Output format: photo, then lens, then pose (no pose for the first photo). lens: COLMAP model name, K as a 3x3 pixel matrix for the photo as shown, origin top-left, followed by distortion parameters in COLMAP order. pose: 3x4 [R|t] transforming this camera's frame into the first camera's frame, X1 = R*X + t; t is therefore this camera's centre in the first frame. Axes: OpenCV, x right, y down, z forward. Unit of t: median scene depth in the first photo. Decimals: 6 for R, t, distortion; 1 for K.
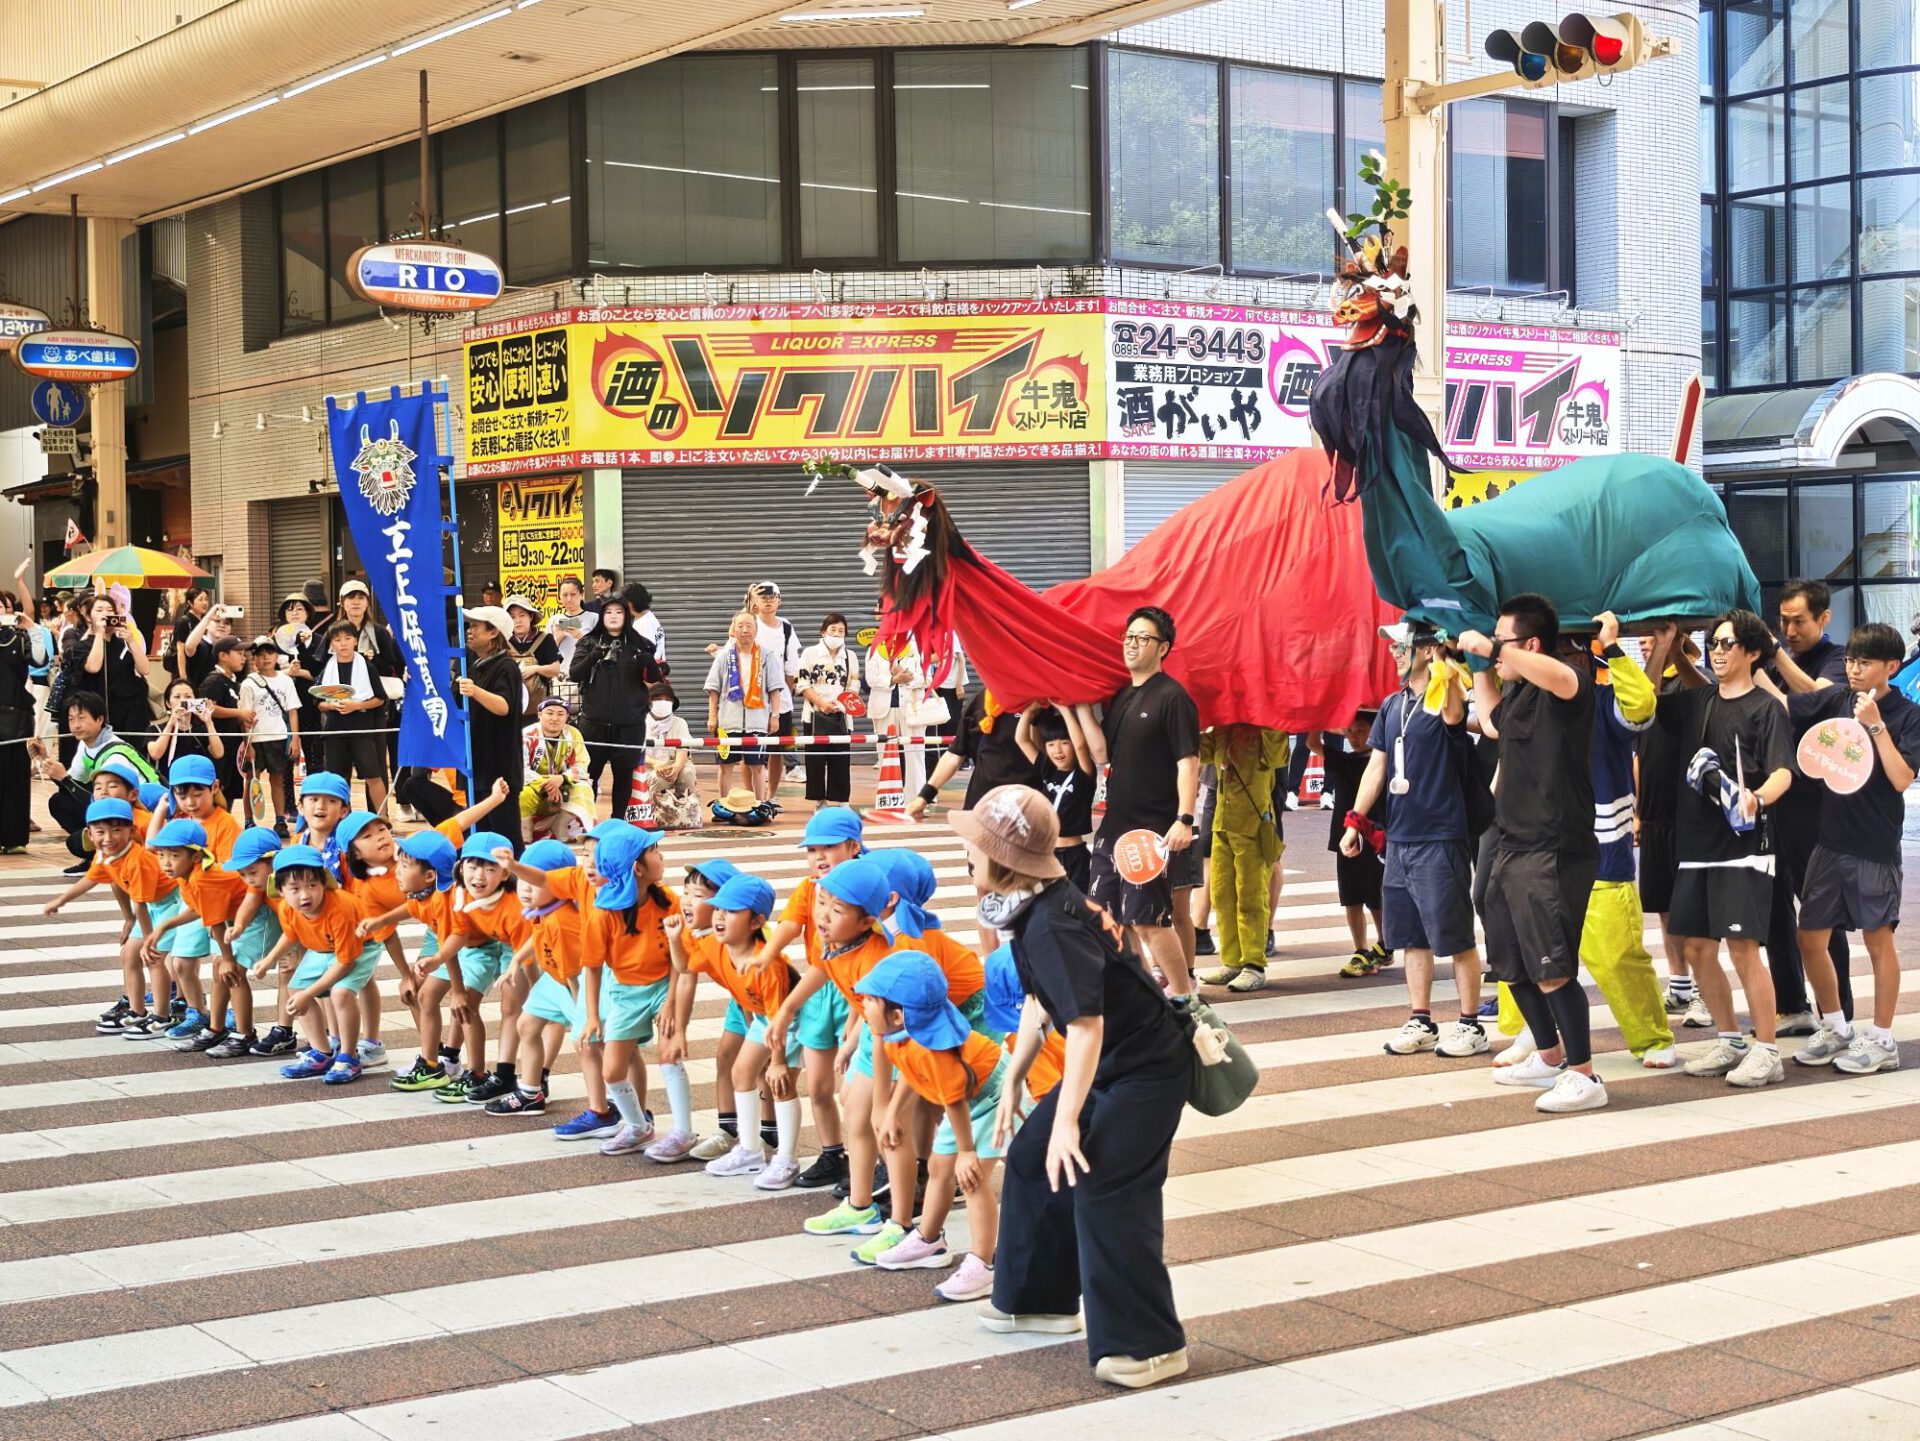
lens RADIAL K [[2852.2, 0, 1223.2], [0, 2852.2, 649.3], [0, 0, 1]] dist [0.099683, -0.260224]
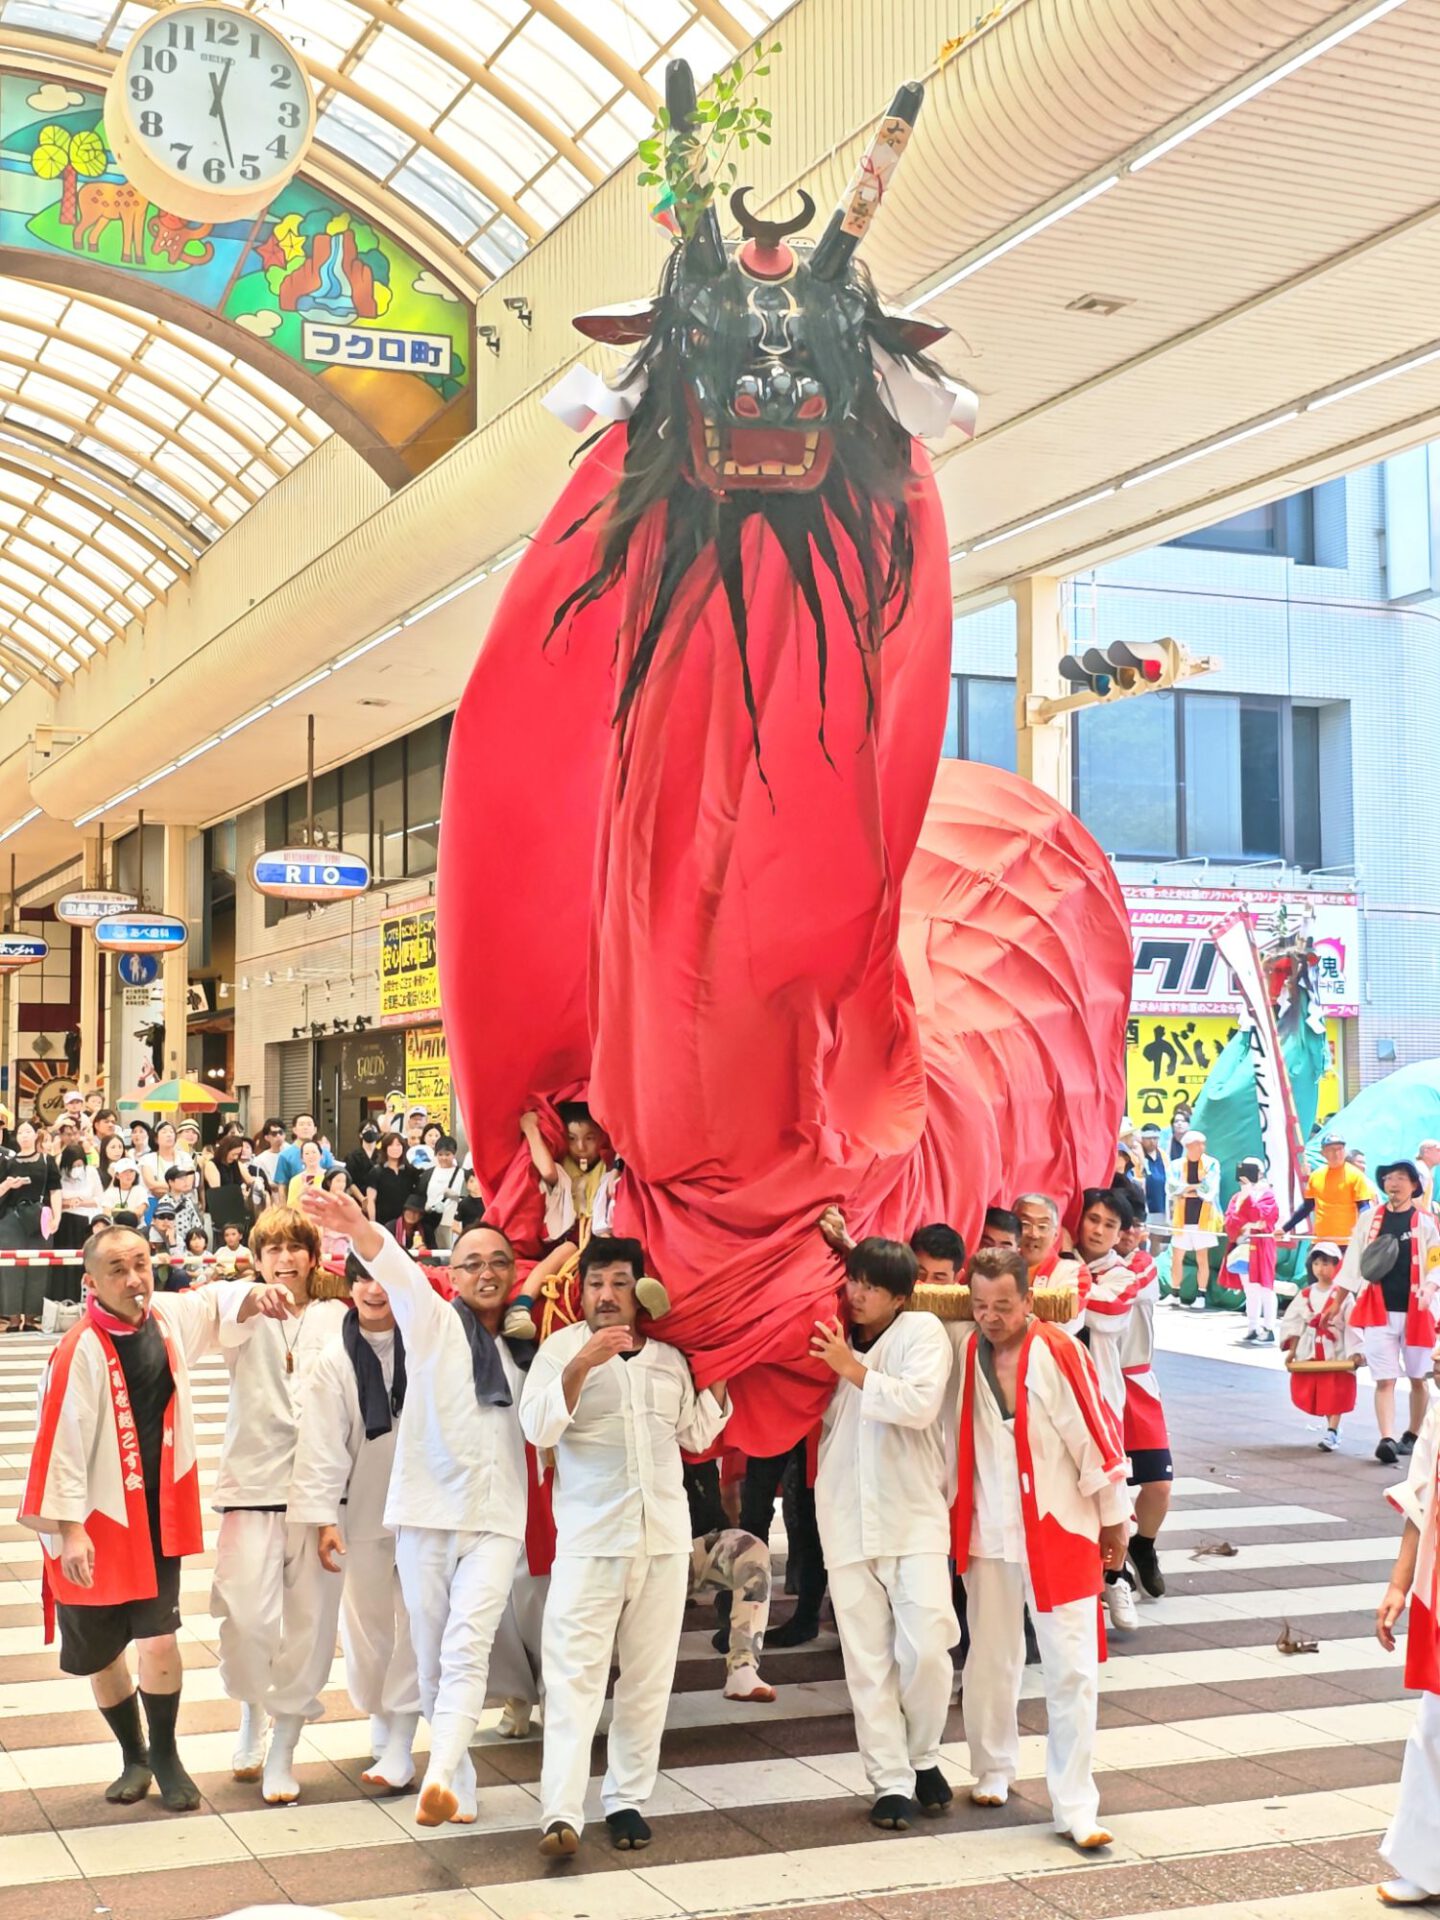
lens RADIAL K [[2477.5, 0, 688.3], [0, 2477.5, 872.1], [0, 0, 1]] dist [0.159960, -0.848579]
pose [[0.963538, -0.019945, -0.266827, 0.169004], [-0.010055, 0.993814, -0.110597, -0.008948], [0.267382, 0.109247, 0.957378, -0.014265]]
